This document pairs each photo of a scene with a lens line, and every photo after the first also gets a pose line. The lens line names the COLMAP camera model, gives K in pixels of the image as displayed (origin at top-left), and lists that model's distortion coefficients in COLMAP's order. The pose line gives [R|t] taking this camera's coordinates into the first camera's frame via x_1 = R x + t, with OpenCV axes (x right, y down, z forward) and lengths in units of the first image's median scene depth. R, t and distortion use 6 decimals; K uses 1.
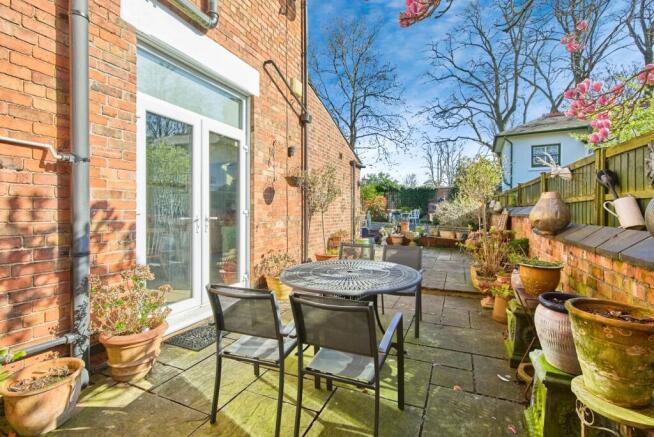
lens RADIAL K [[299.9, 0, 326.9], [0, 299.9, 215.5], [0, 0, 1]] dist [-0.005956, 0.000226]
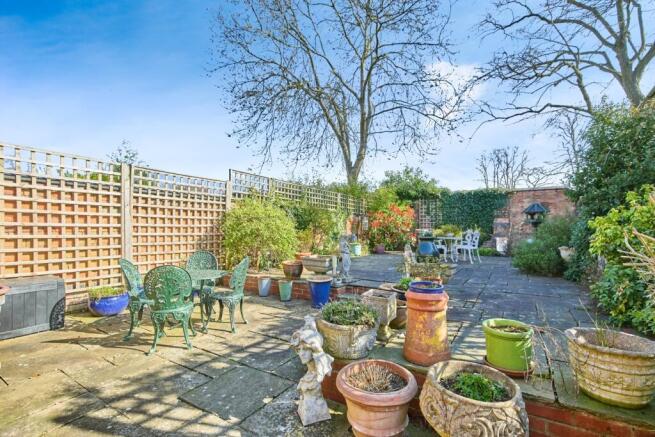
lens RADIAL K [[300.4, 0, 322.0], [0, 300.4, 235.2], [0, 0, 1]] dist [-0.005956, 0.000226]
pose [[0.987243, 0.004943, -0.159141, 0.111751], [-0.004961, 0.999988, 0.000282, -0.008993], [0.159141, 0.000511, 0.987256, 0.397002]]
